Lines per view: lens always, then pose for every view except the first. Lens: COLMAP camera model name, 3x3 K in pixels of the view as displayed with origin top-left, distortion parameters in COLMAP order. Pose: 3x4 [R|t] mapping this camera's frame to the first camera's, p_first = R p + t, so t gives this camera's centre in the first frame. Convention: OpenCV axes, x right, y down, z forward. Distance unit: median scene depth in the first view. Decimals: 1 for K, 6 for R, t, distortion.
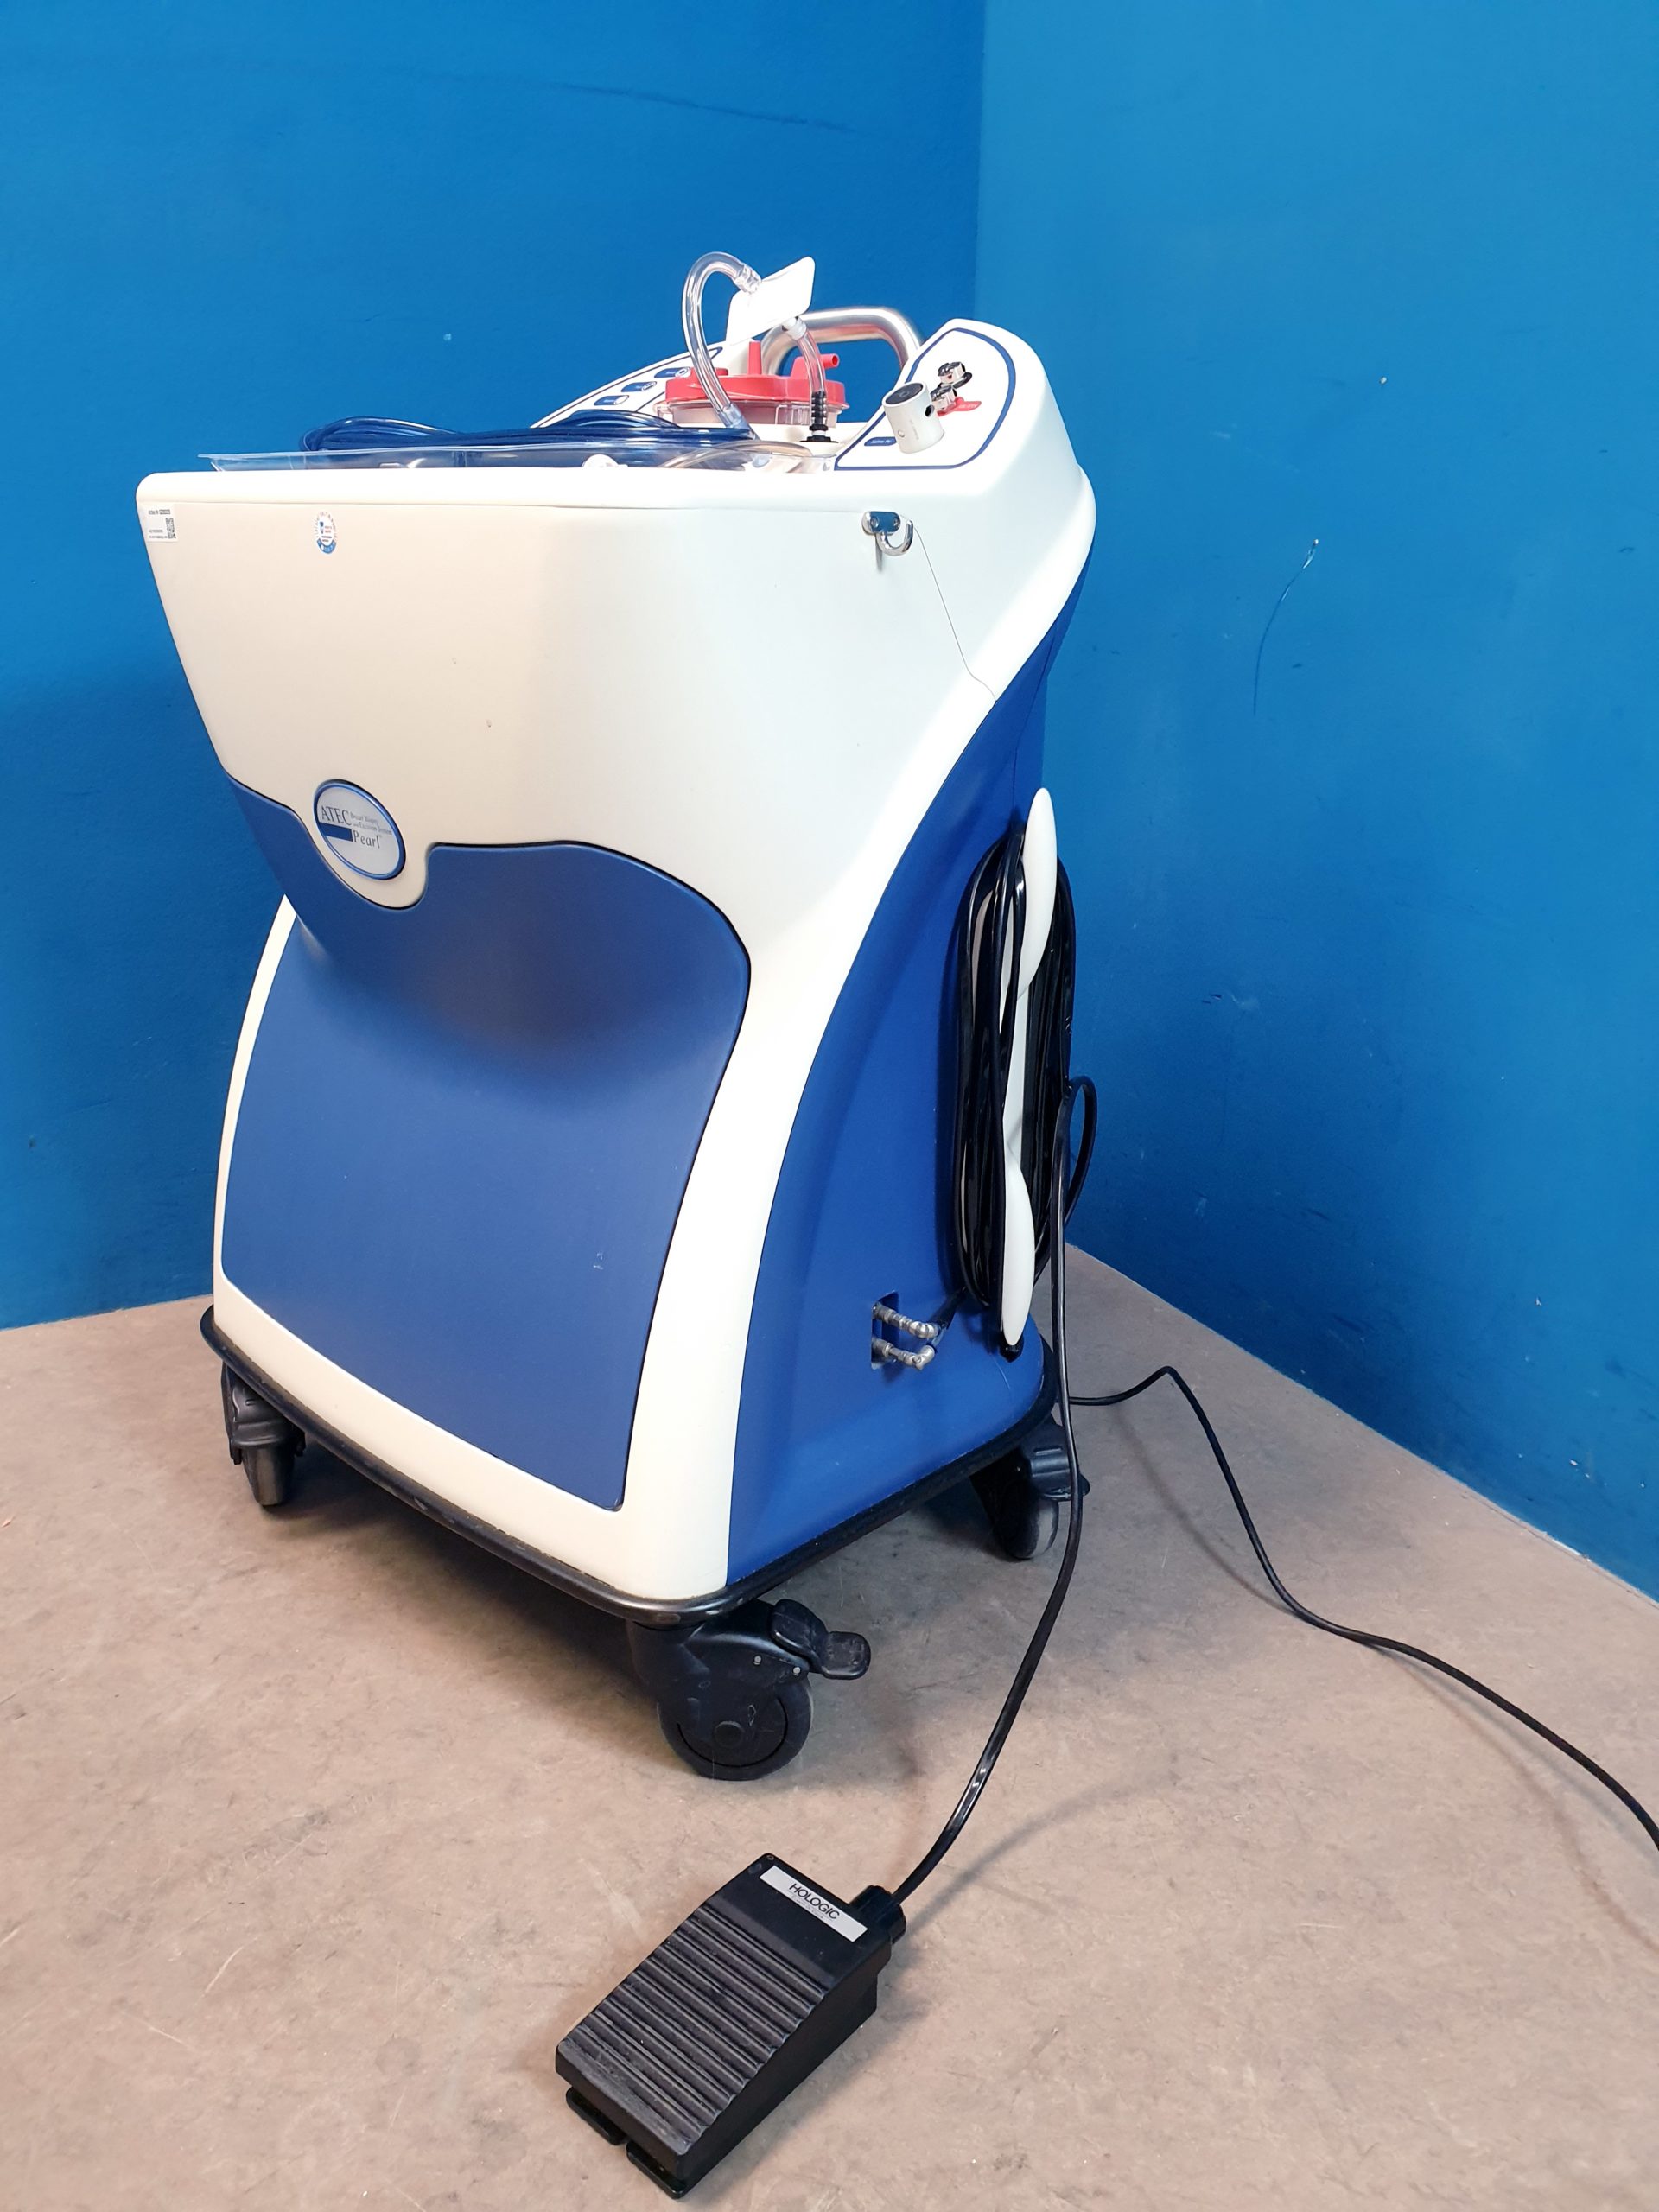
lens RADIAL K [[1701.6, 0, 829.5], [0, 1701.6, 1106.0], [0, 0, 1]] dist [-0.019341, 0.041019]
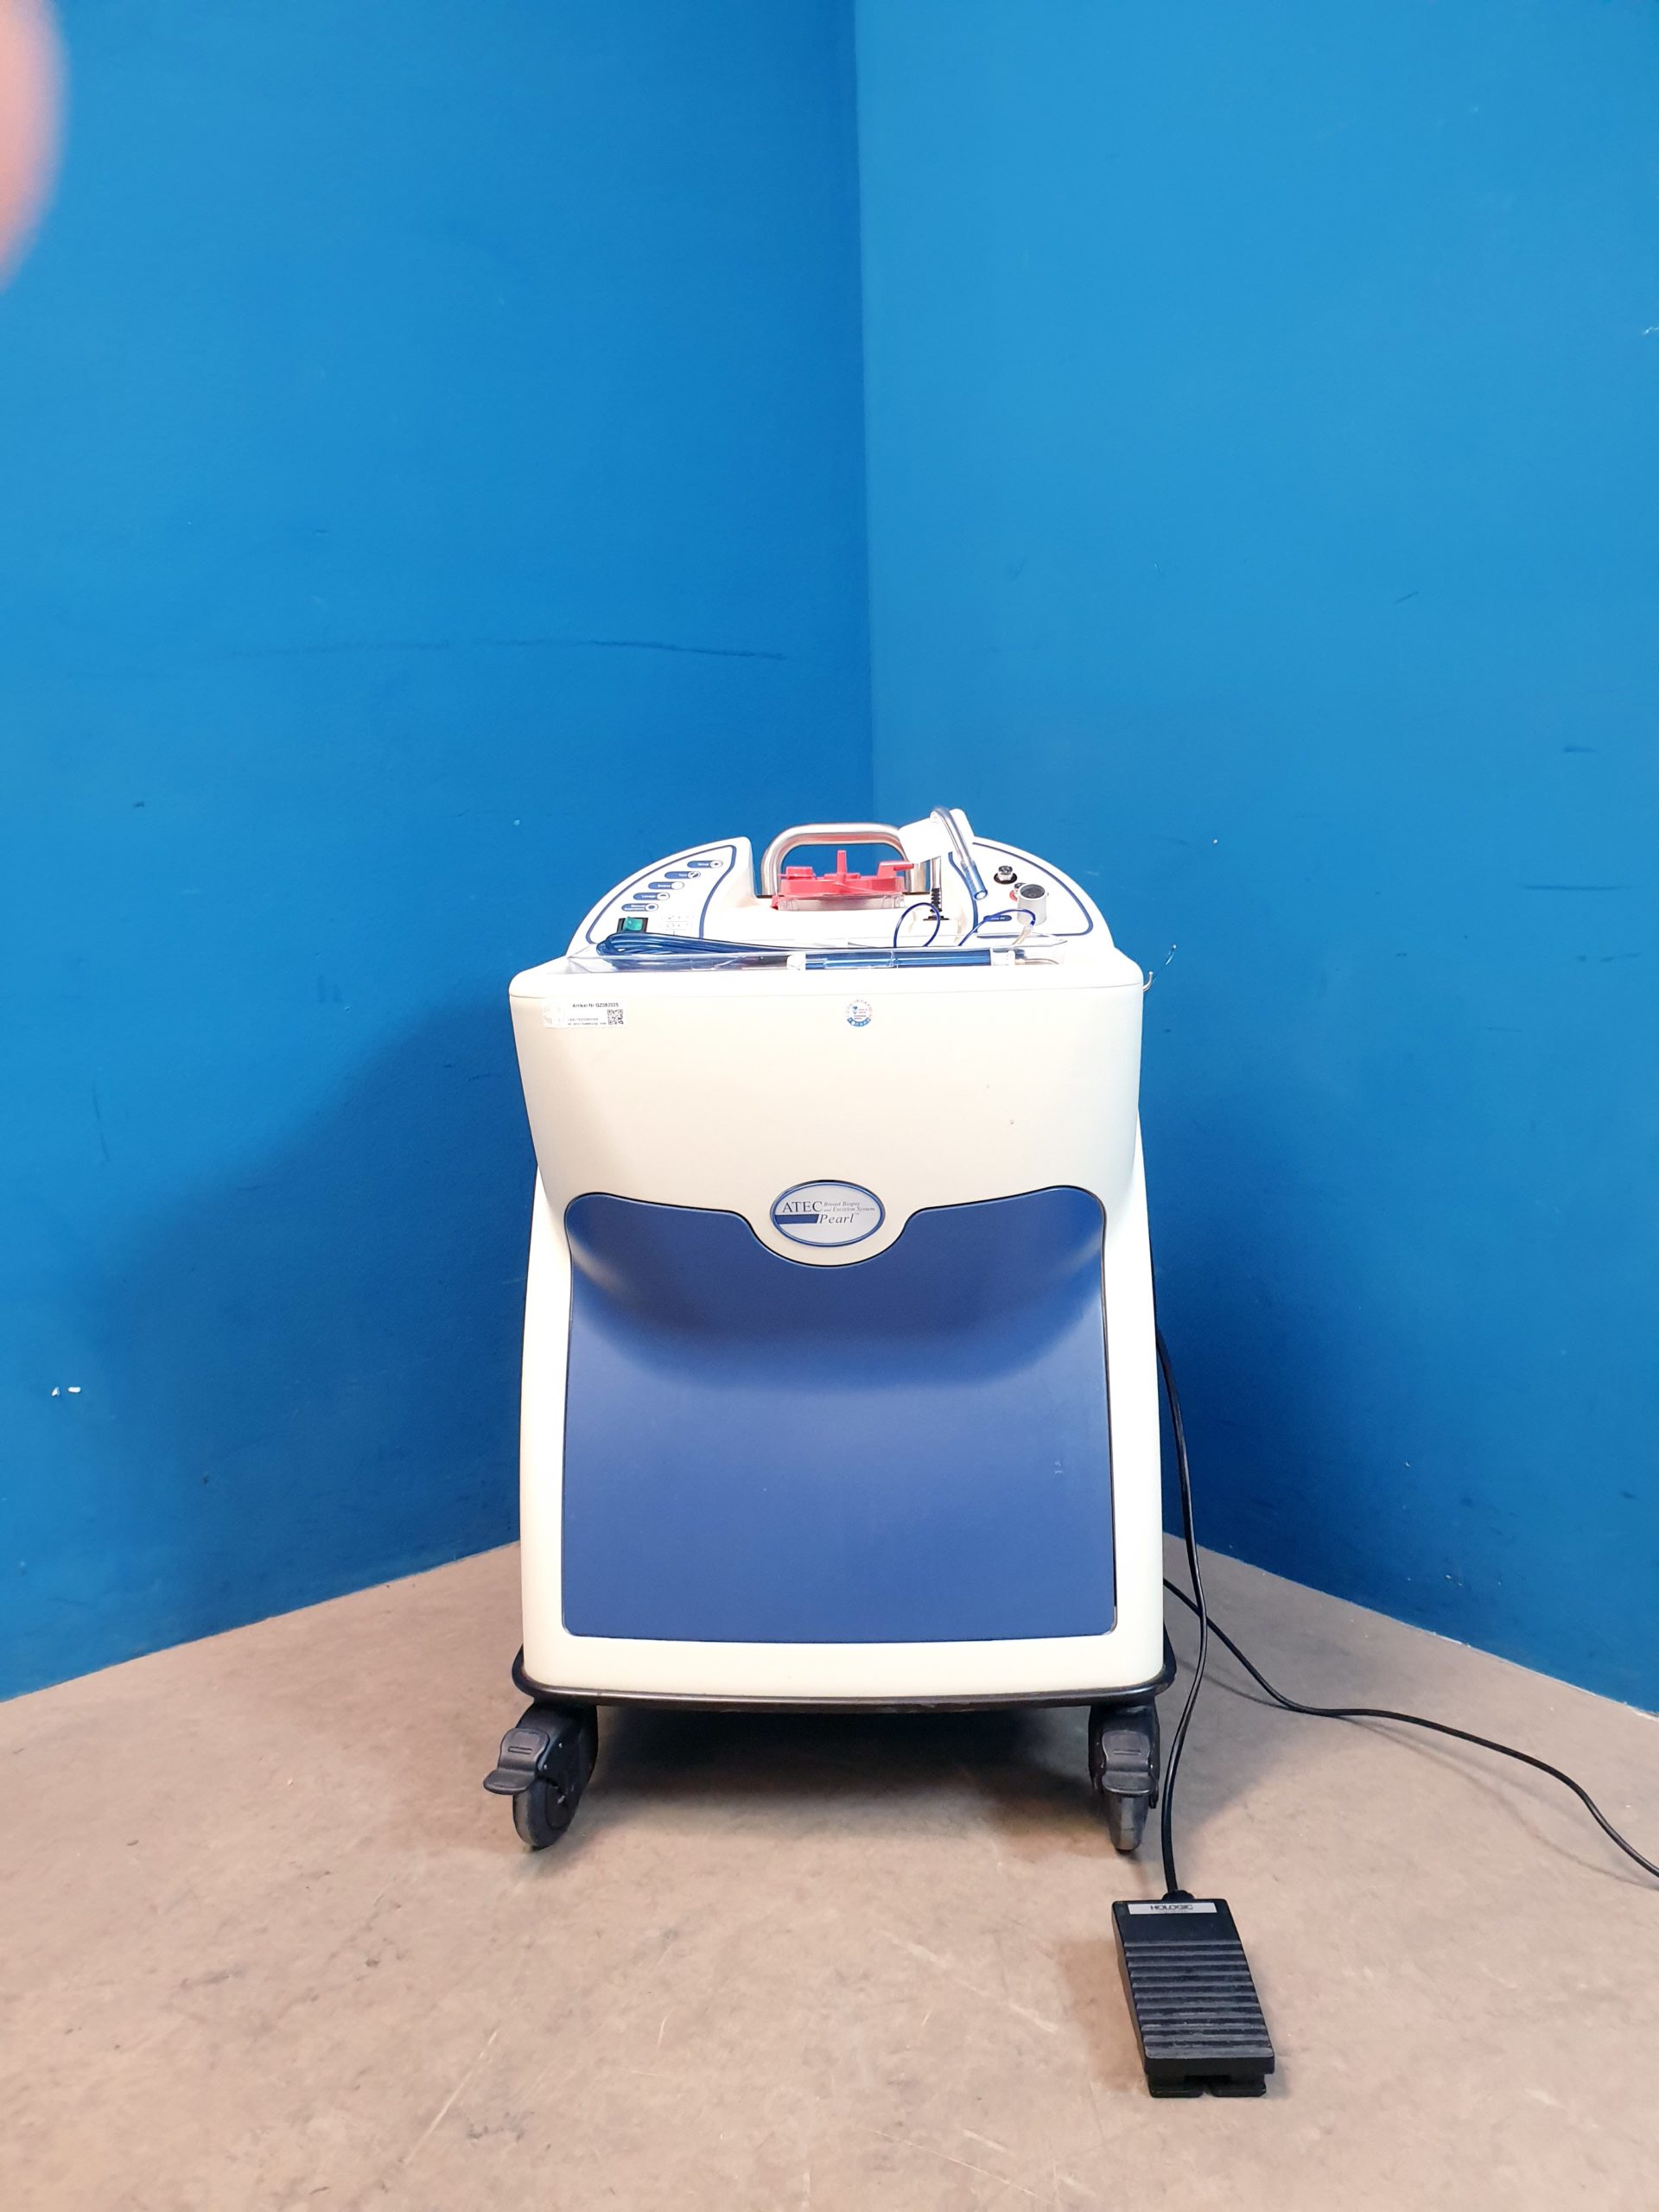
lens RADIAL K [[1697.1, 0, 851.4], [0, 1697.1, 1113.1], [0, 0, 1]] dist [-0.087150, 0.131958]
pose [[0.979064, -0.073236, 0.189923, -0.382025], [0.105048, 0.980976, -0.163253, 0.015563], [-0.174354, 0.179786, 0.968131, -0.439269]]
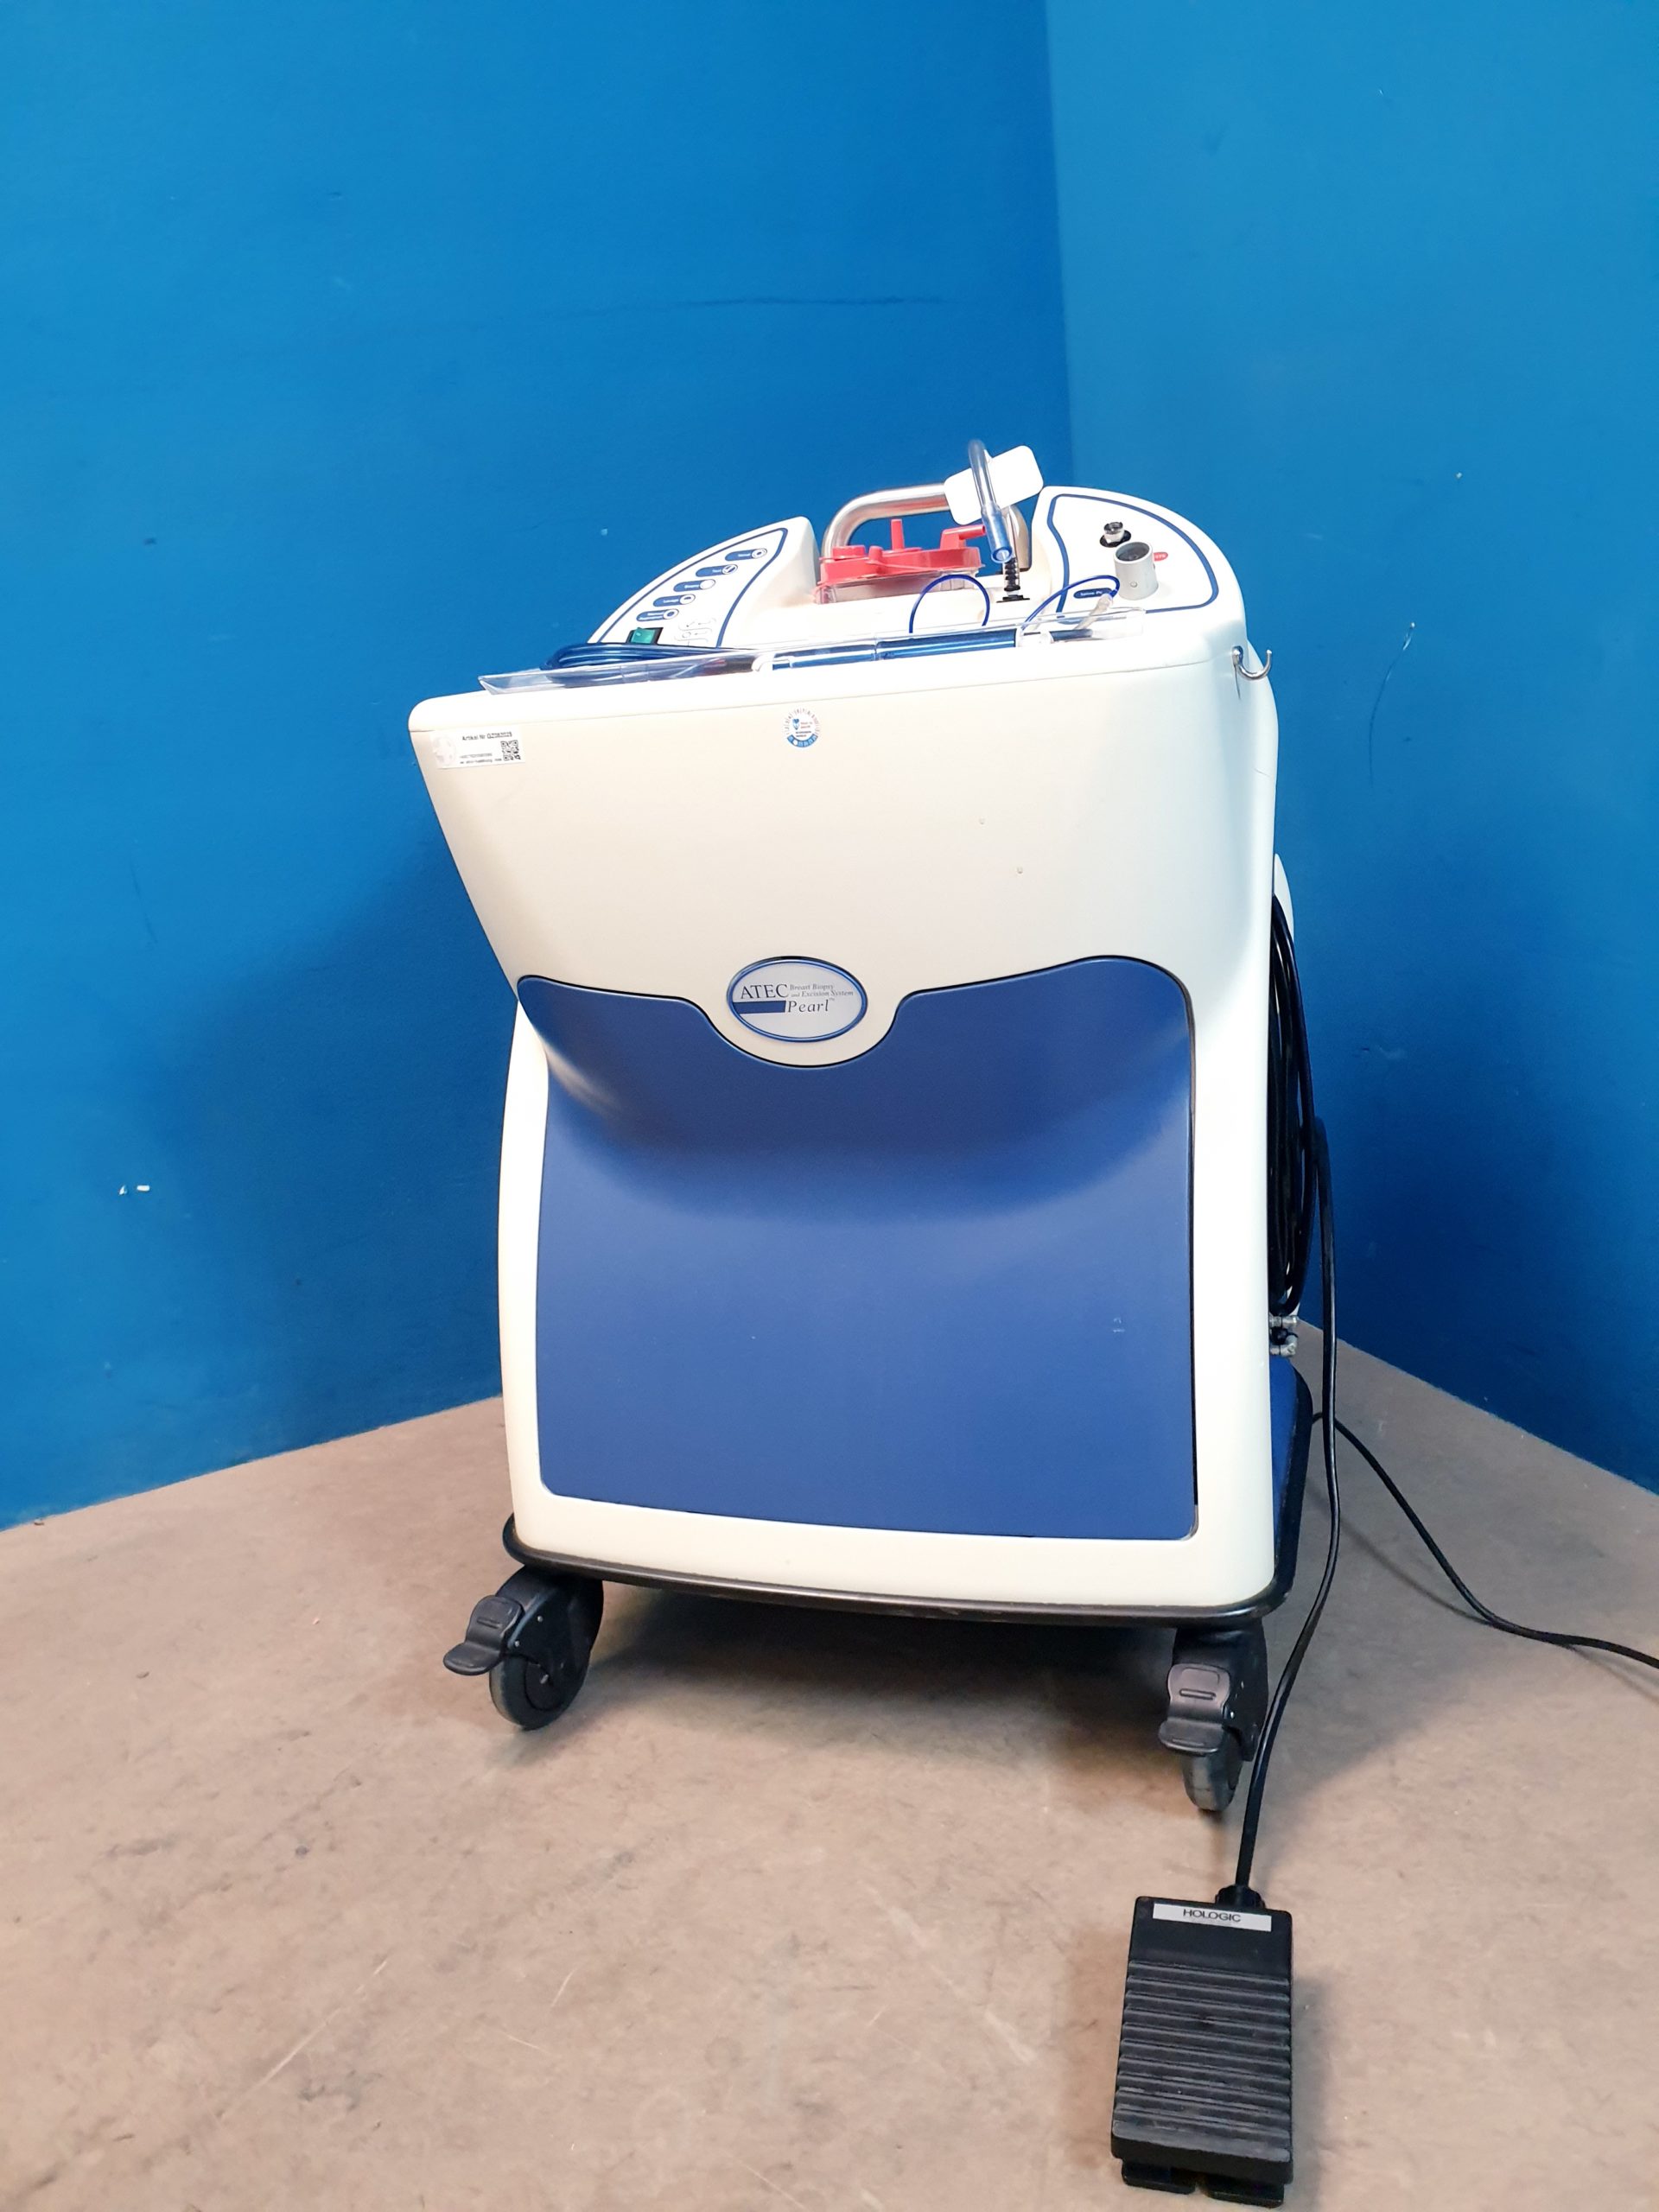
lens RADIAL K [[1710.4, 0, 832.5], [0, 1710.4, 1096.8], [0, 0, 1]] dist [-0.057875, 0.099649]
pose [[0.991774, -0.093504, -0.087420, -0.018251], [0.088885, 0.994505, -0.055315, -0.009900], [0.092112, 0.047090, 0.994635, -0.141251]]
